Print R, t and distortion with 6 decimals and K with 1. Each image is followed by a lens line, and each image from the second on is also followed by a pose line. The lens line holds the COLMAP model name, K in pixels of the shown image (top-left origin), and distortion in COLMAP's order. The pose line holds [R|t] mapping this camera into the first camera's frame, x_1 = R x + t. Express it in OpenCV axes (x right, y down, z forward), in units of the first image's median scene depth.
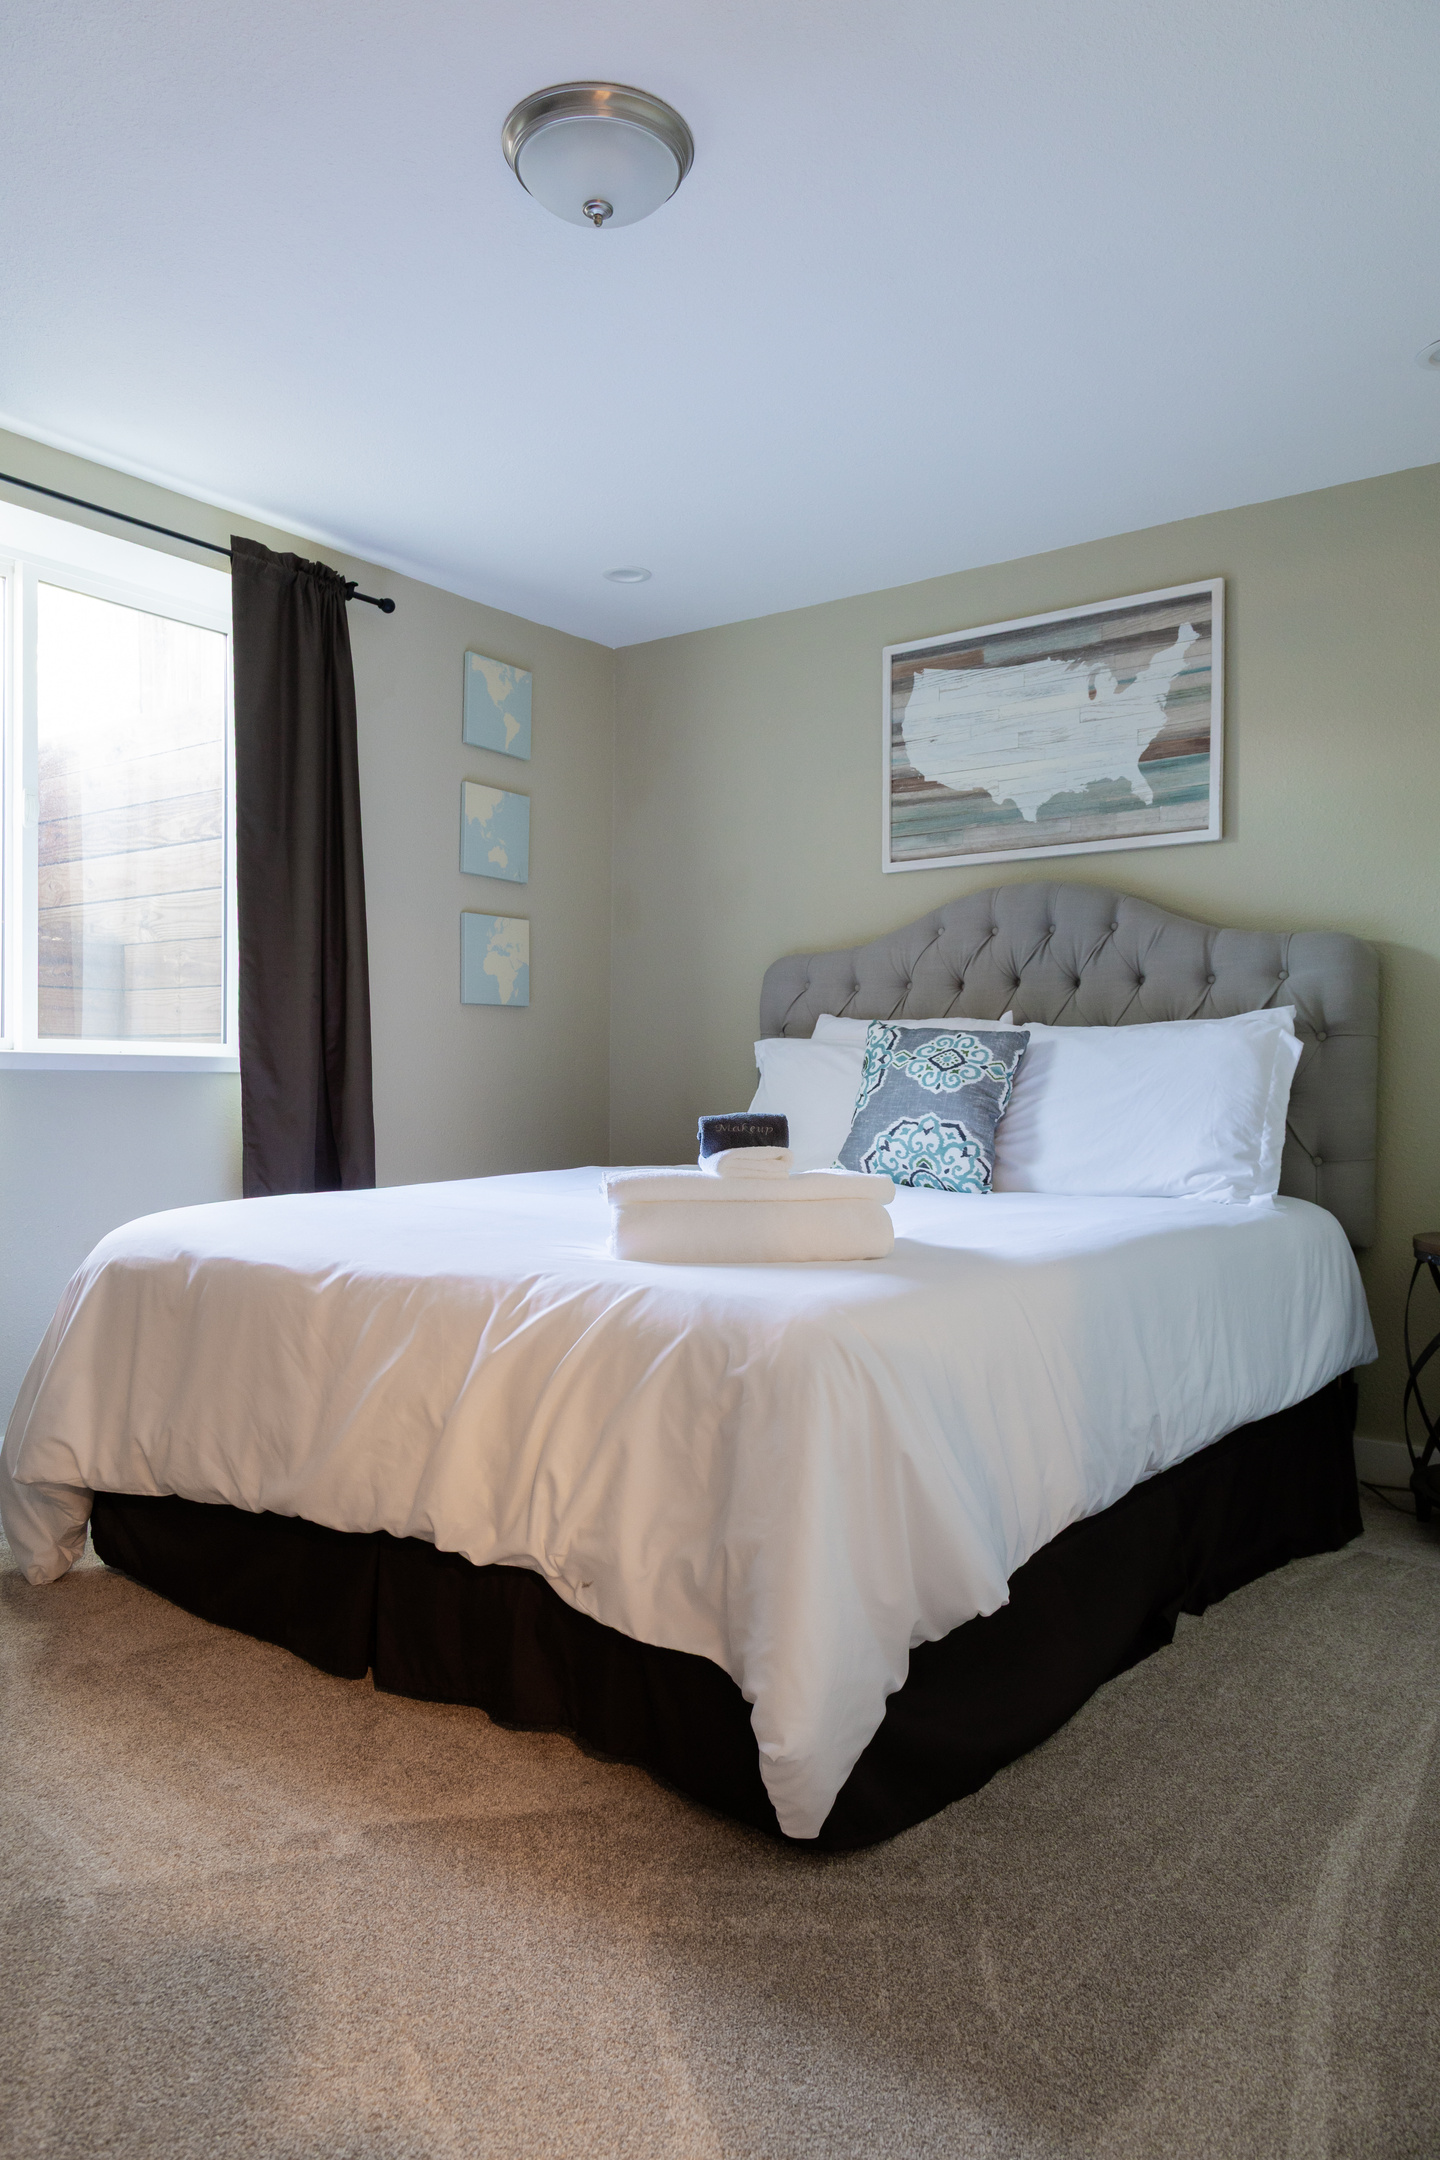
lens RADIAL K [[1492.8, 0, 731.9], [0, 1492.8, 1091.4], [0, 0, 1]] dist [0.020983, -0.002200]
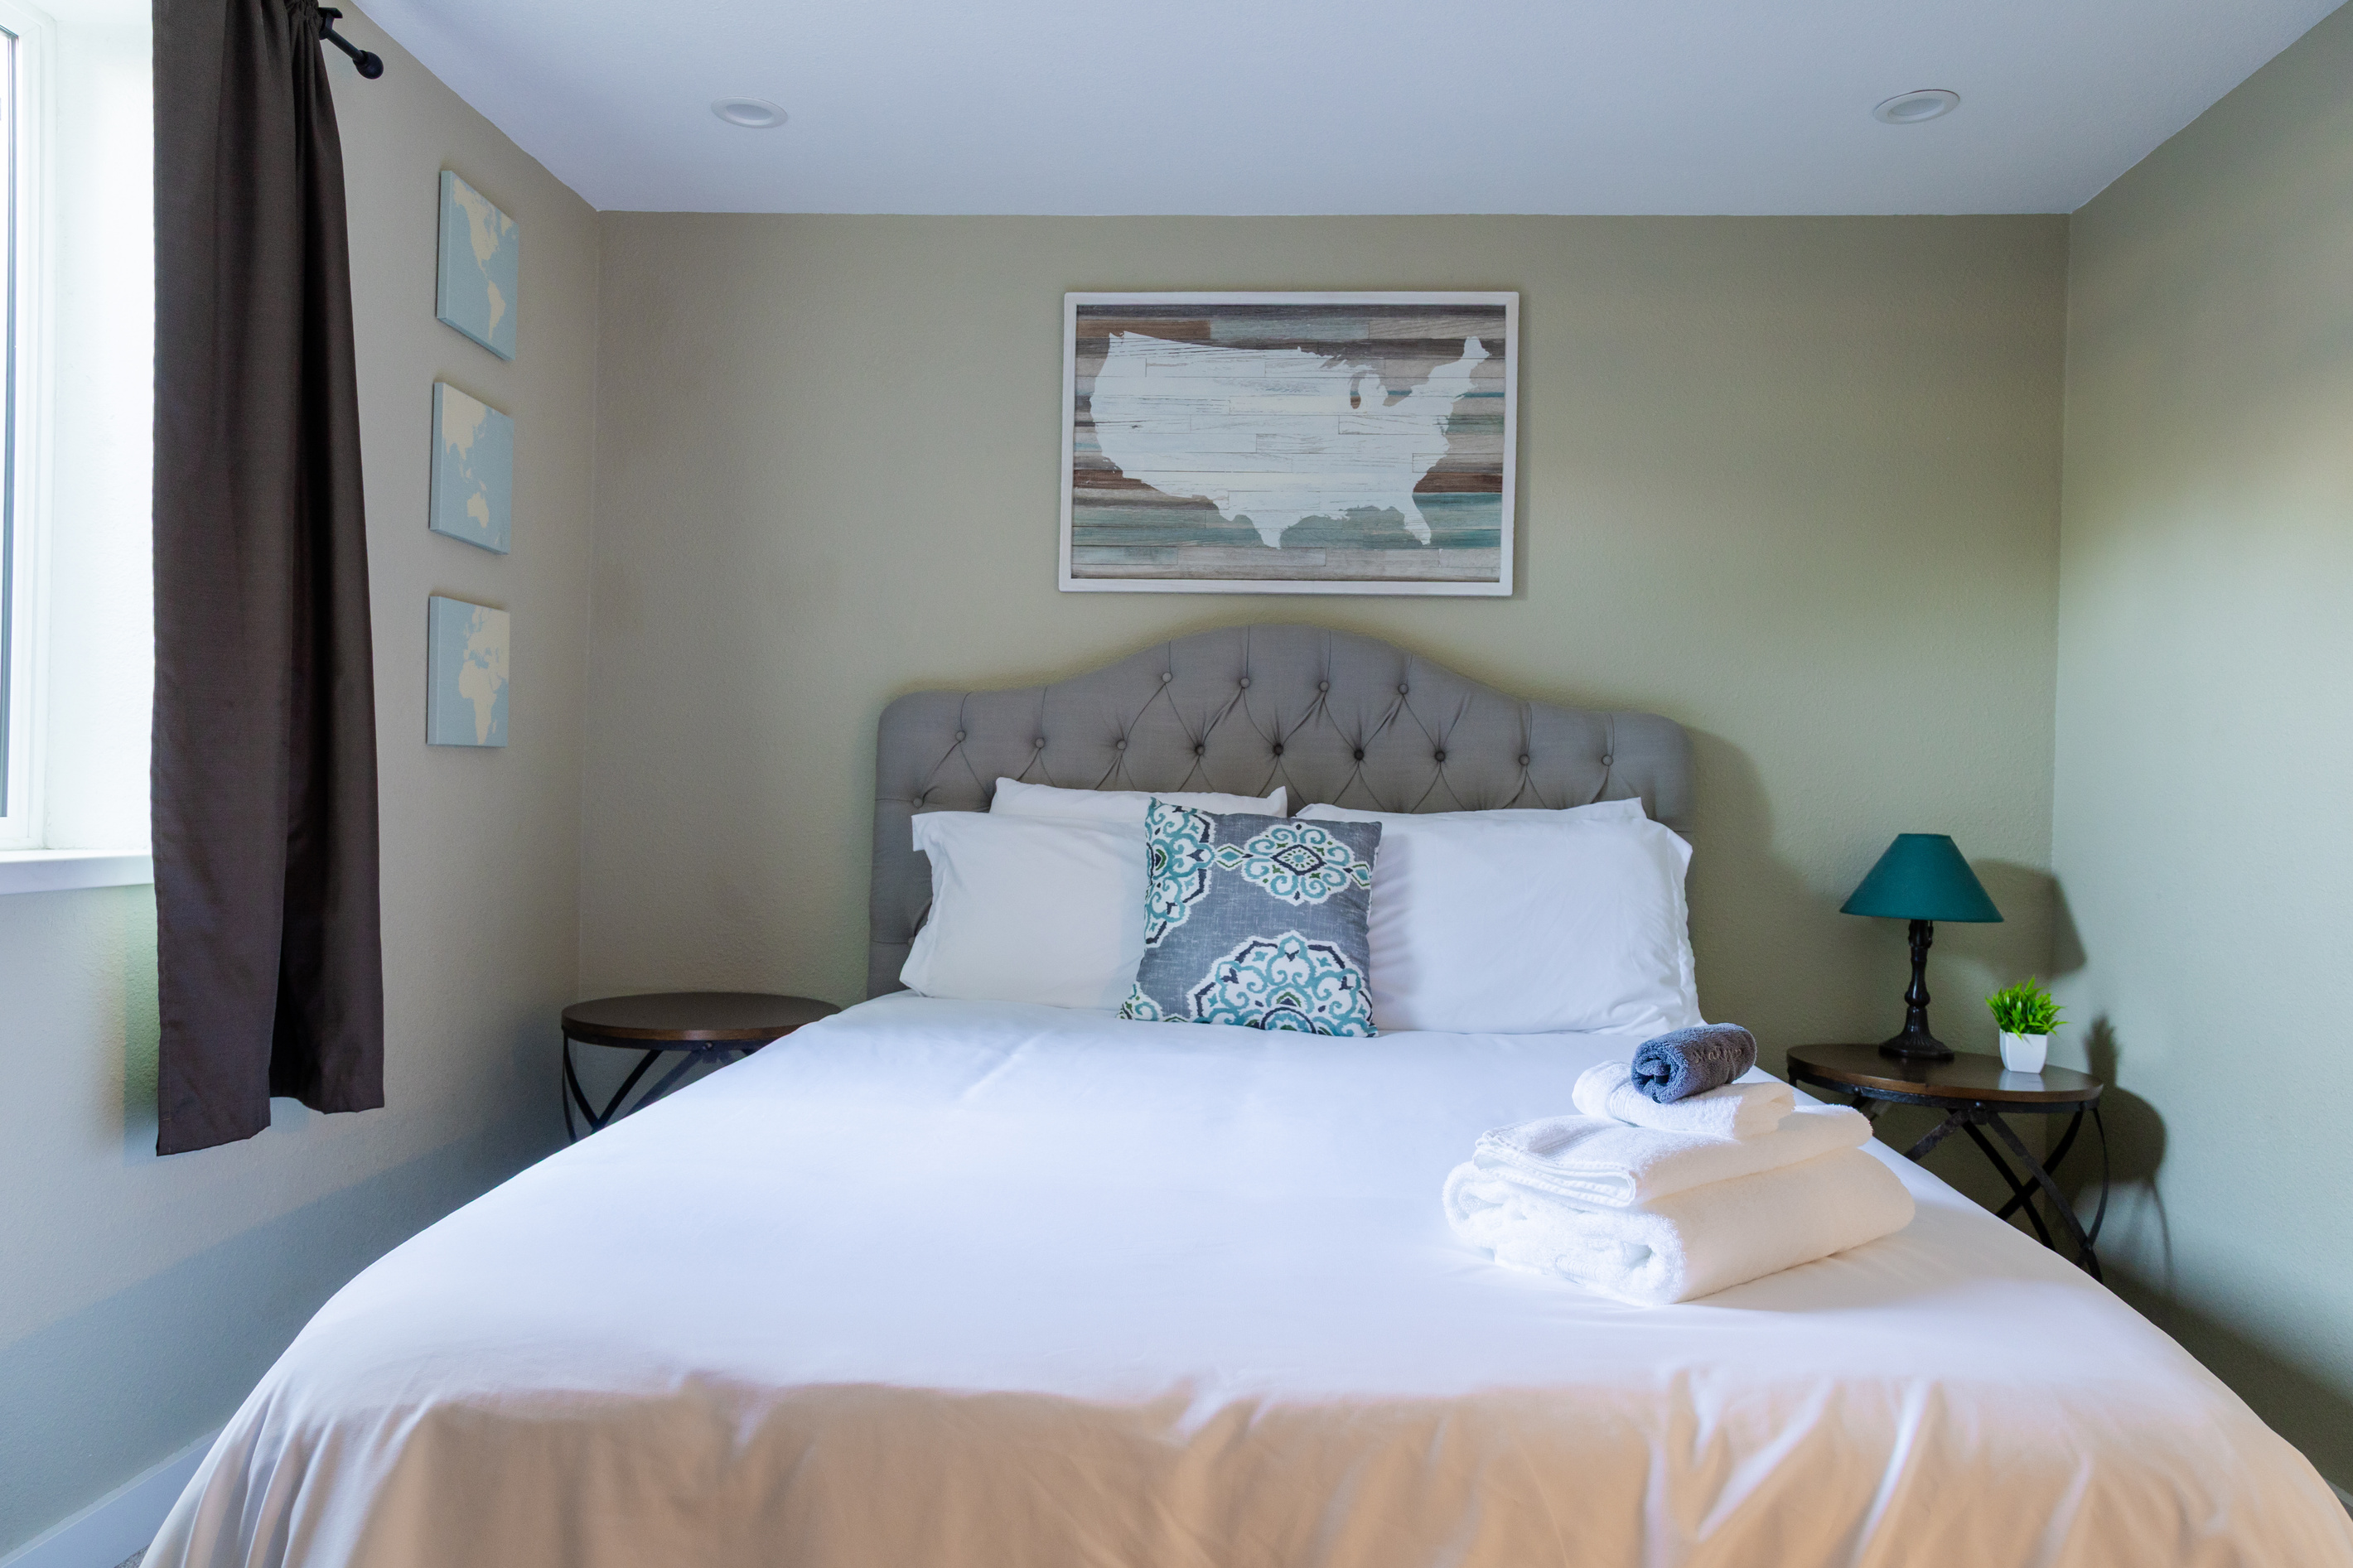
lens RADIAL K [[1620.9, 0, 1192.0], [0, 1620.9, 799.9], [0, 0, 1]] dist [0.023130, -0.006856]
pose [[0.833846, 0.011147, 0.551885, -0.339870], [-0.014888, 0.999887, 0.002298, -0.049836], [-0.551797, -0.010133, 0.833917, 0.319185]]
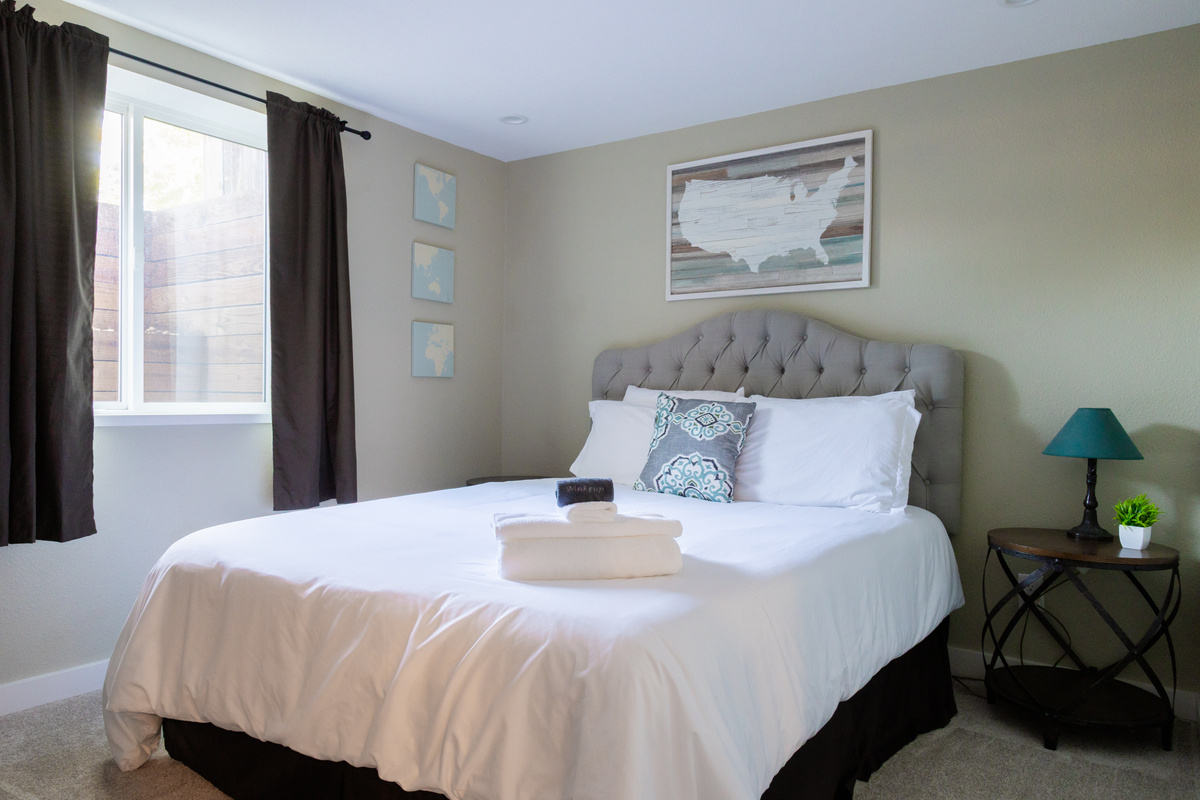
lens RADIAL K [[826.8, 0, 607.9], [0, 826.8, 408.1], [0, 0, 1]] dist [0.023130, -0.006856]
pose [[0.999105, 0.005175, 0.041989, -0.002818], [-0.005575, 0.999940, 0.009416, -0.039669], [-0.041938, -0.009641, 0.999074, 0.086424]]
